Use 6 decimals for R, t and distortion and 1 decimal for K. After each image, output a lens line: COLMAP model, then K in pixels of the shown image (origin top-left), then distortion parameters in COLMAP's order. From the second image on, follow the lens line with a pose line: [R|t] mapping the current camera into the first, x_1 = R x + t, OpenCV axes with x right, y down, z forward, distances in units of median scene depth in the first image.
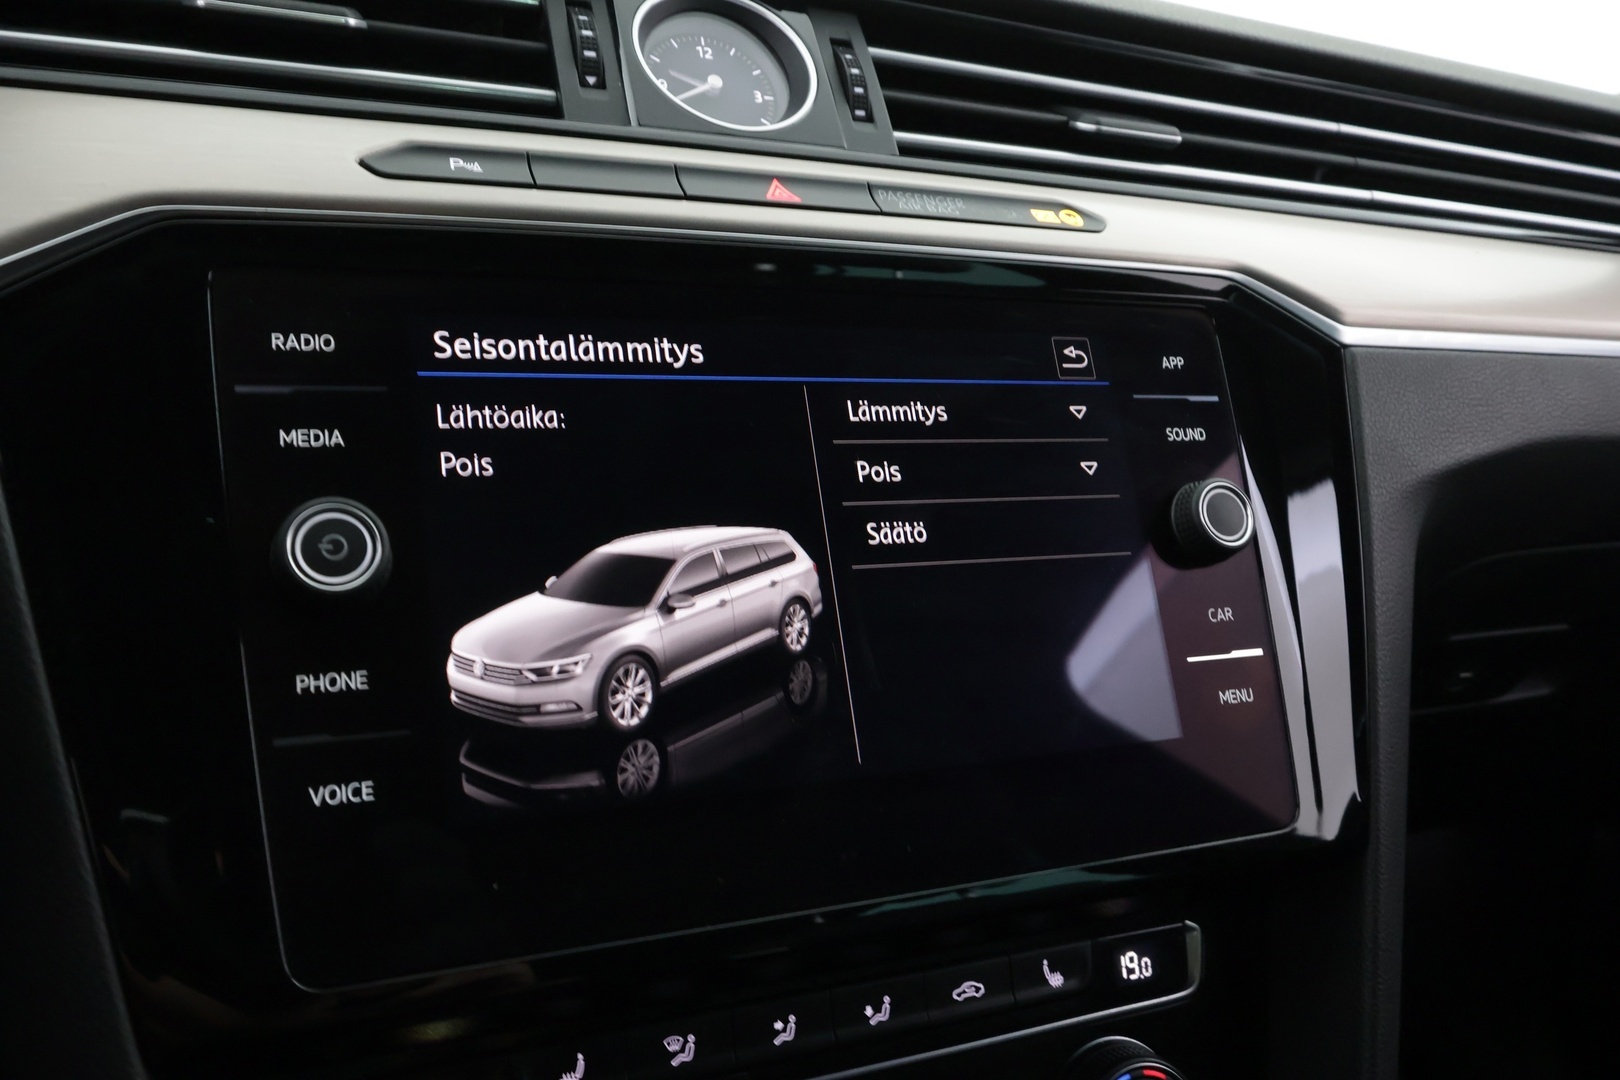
lens RADIAL K [[1291.3, 0, 806.2], [0, 1291.3, 533.8], [0, 0, 1]] dist [0.011333, -0.005360]
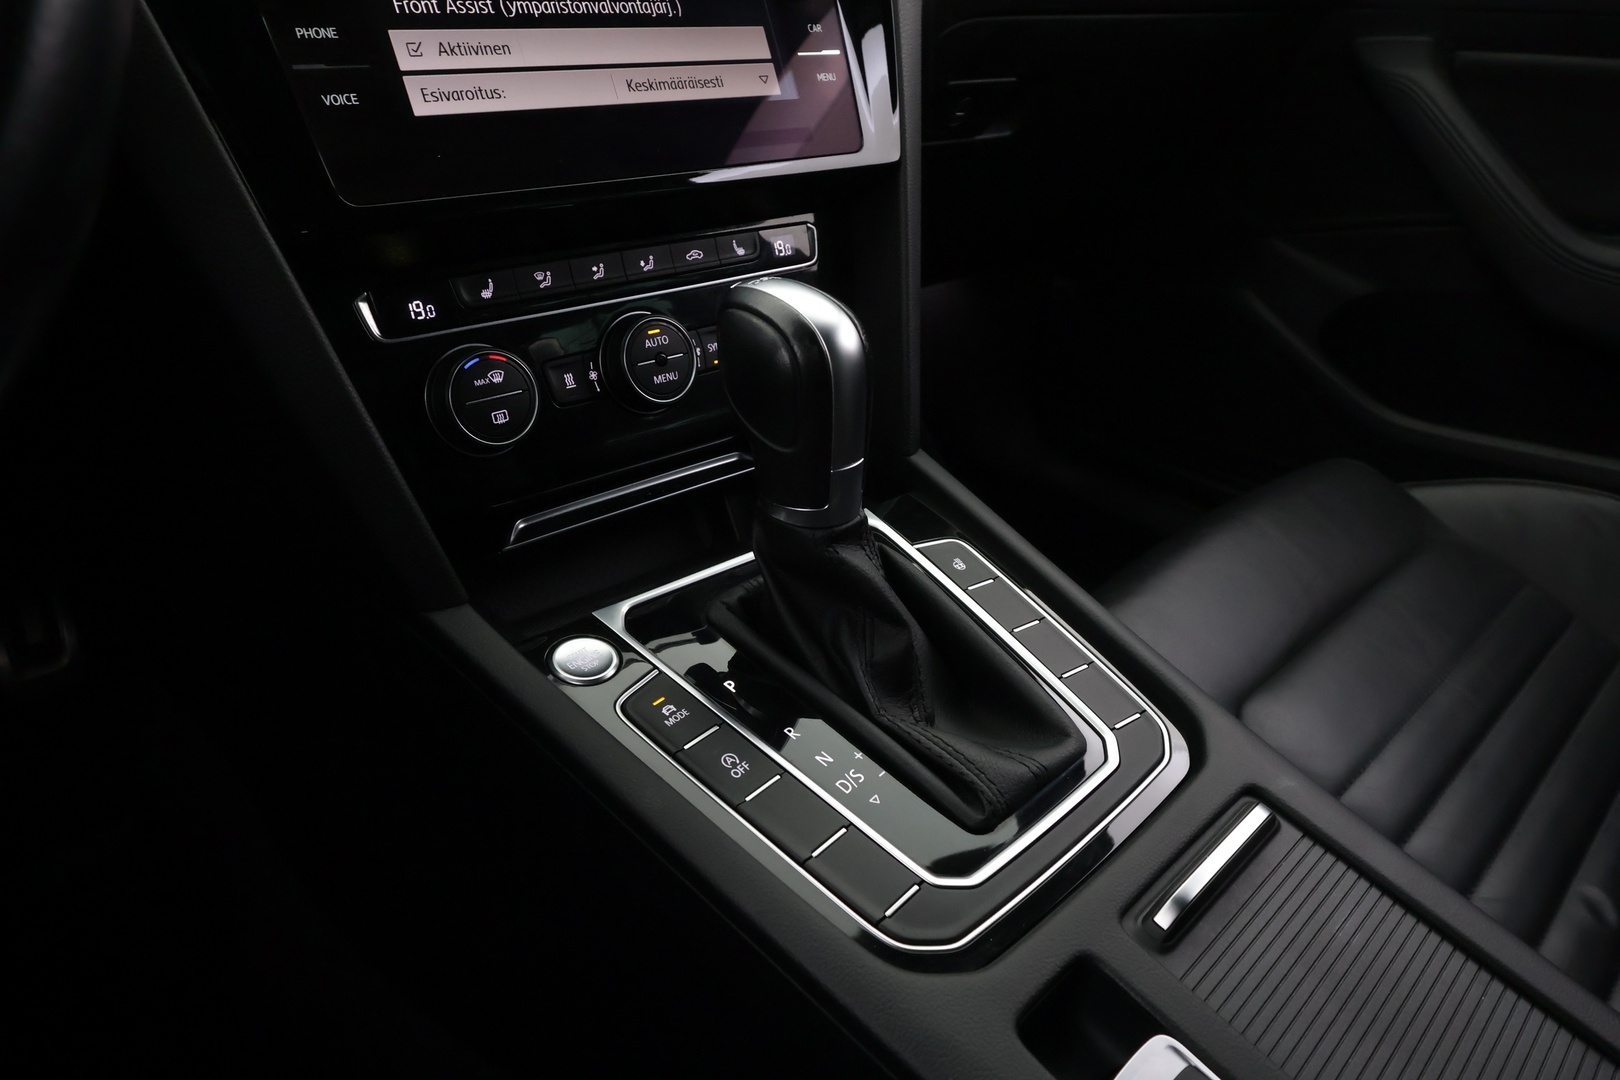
lens RADIAL K [[1109.8, 0, 809.4], [0, 1109.8, 536.8], [0, 0, 1]] dist [0.017112, -0.003743]
pose [[0.949742, -0.156810, 0.270924, -0.190449], [0.068230, 0.948373, 0.309731, 0.247119], [-0.305506, -0.275679, 0.911409, -0.523730]]
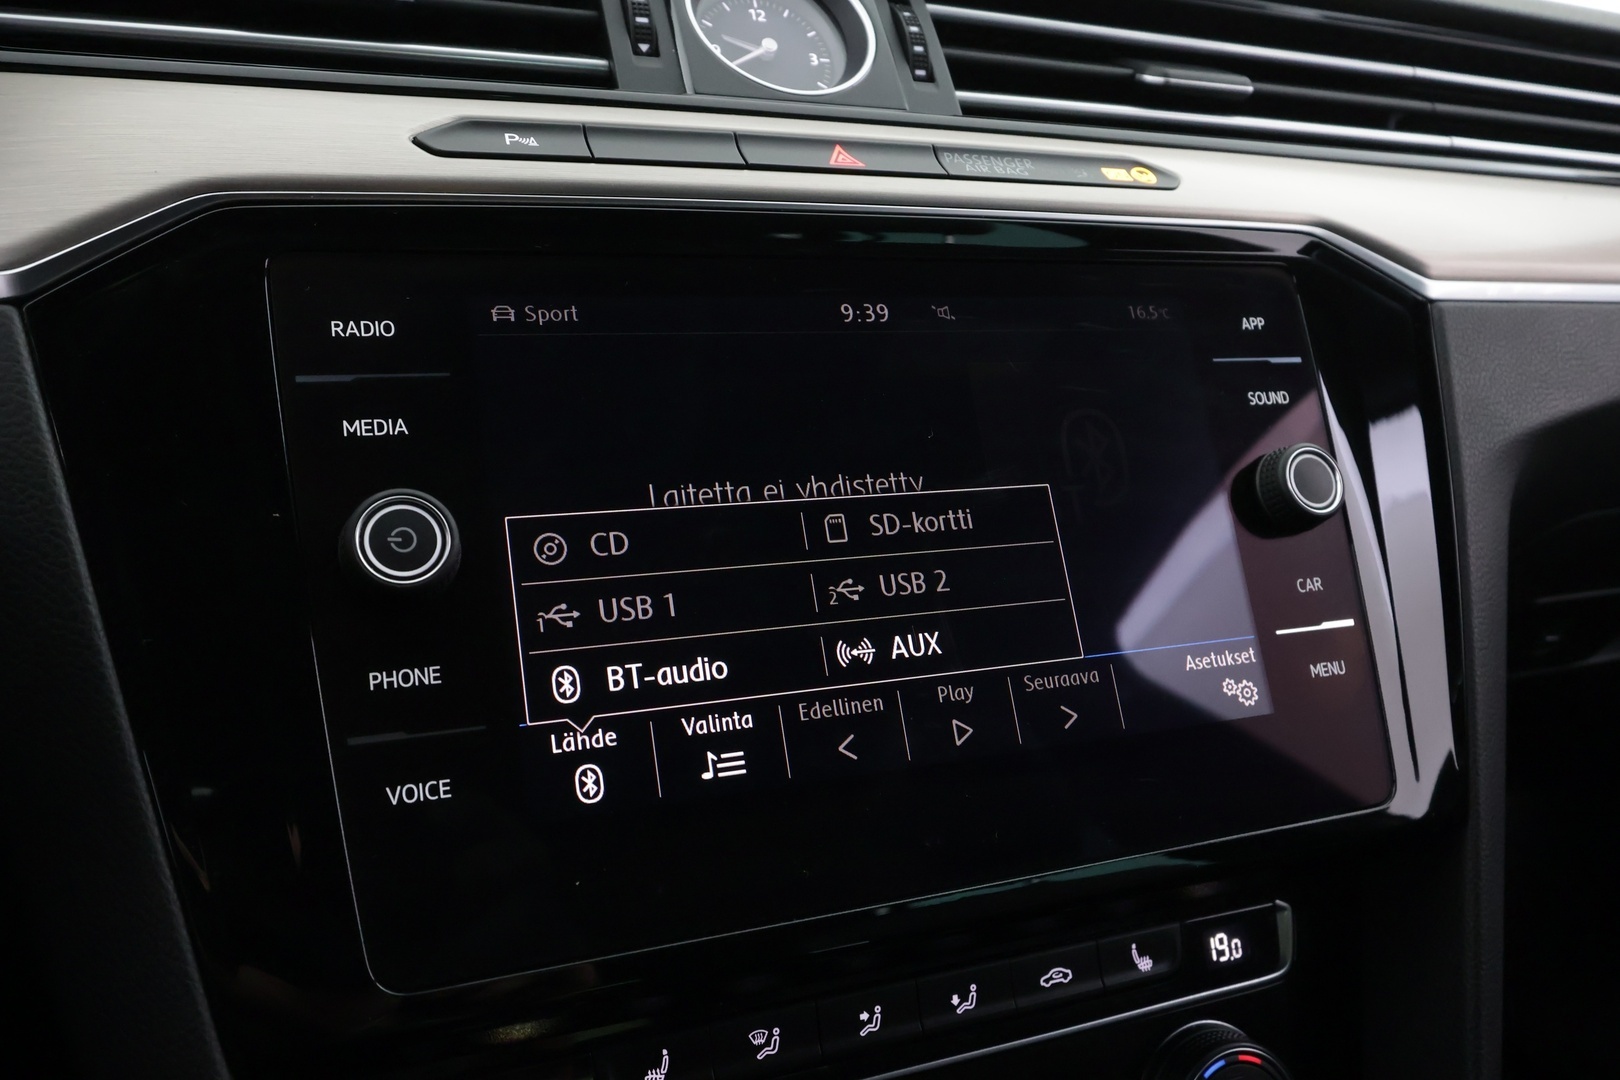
lens RADIAL K [[1291.3, 0, 806.1], [0, 1291.3, 534.2], [0, 0, 1]] dist [0.011333, -0.005360]
pose [[0.999289, -0.023236, -0.029689, -0.024780], [0.023943, 0.999433, 0.023679, -0.007162], [0.029122, -0.024373, 0.999279, 0.028299]]
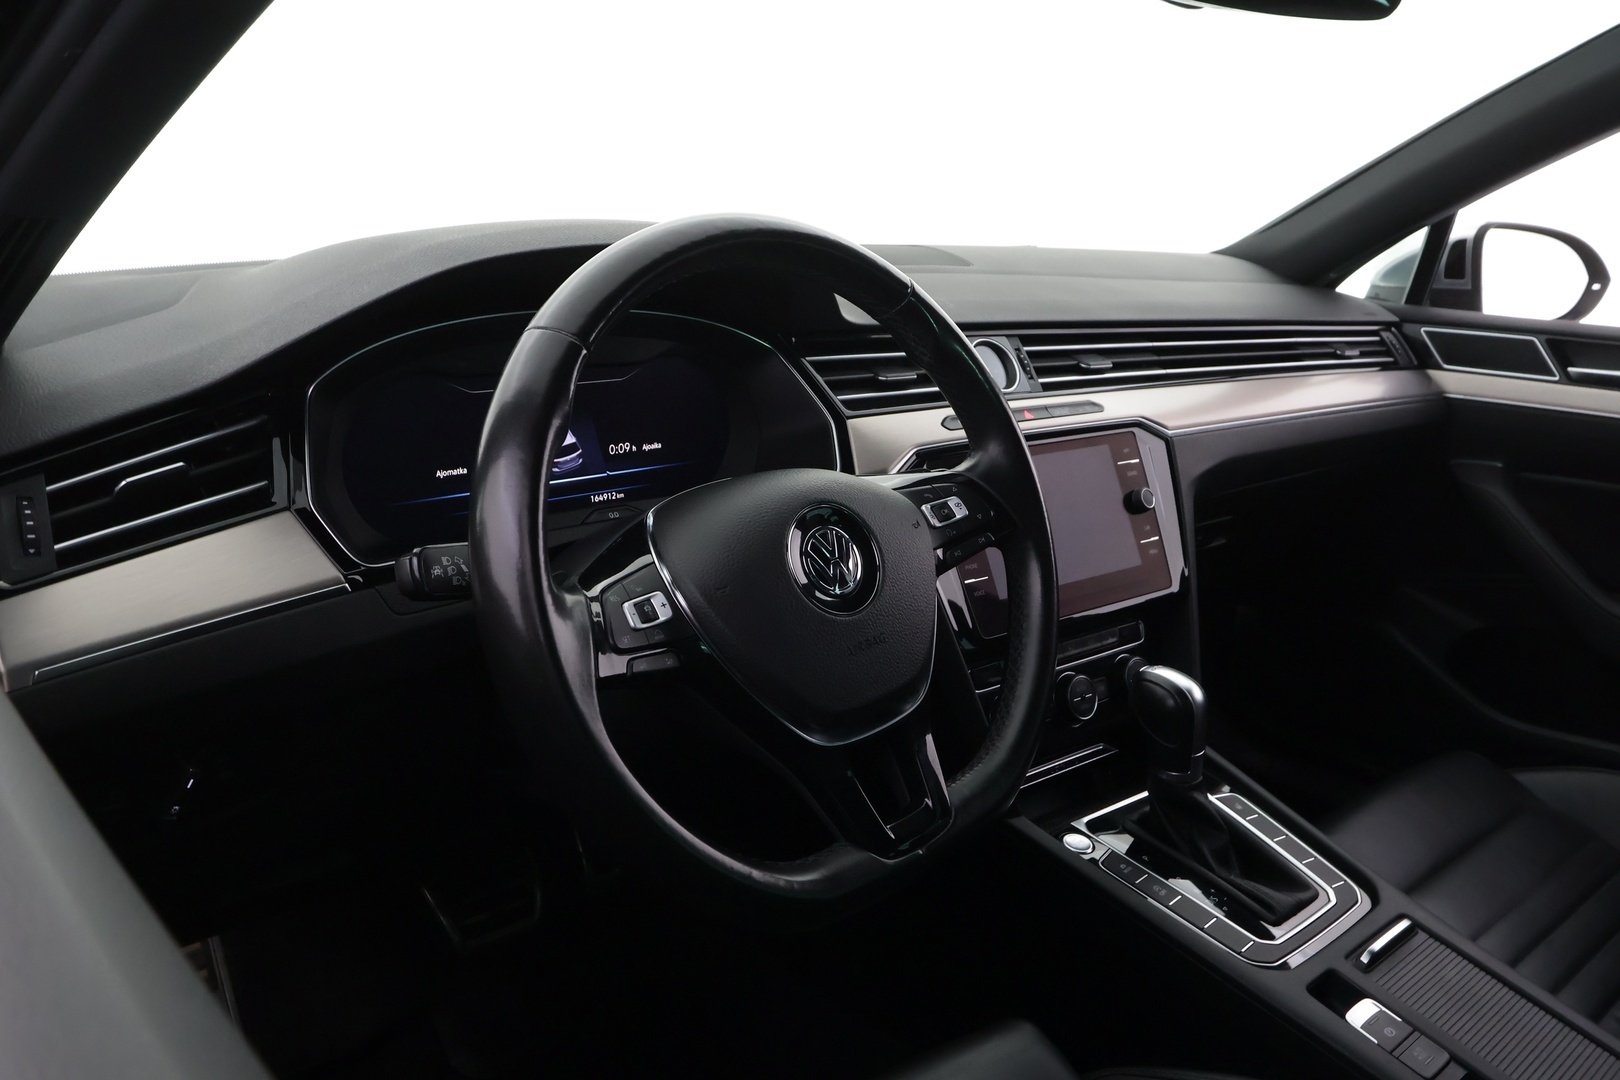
lens RADIAL K [[1291.3, 0, 813.5], [0, 1291.3, 537.9], [0, 0, 1]] dist [0.011333, -0.005360]
pose [[0.966205, -0.087785, 0.242369, -1.353811], [0.067788, 0.993663, 0.089662, -0.274417], [-0.248704, -0.070202, 0.966032, -2.057172]]
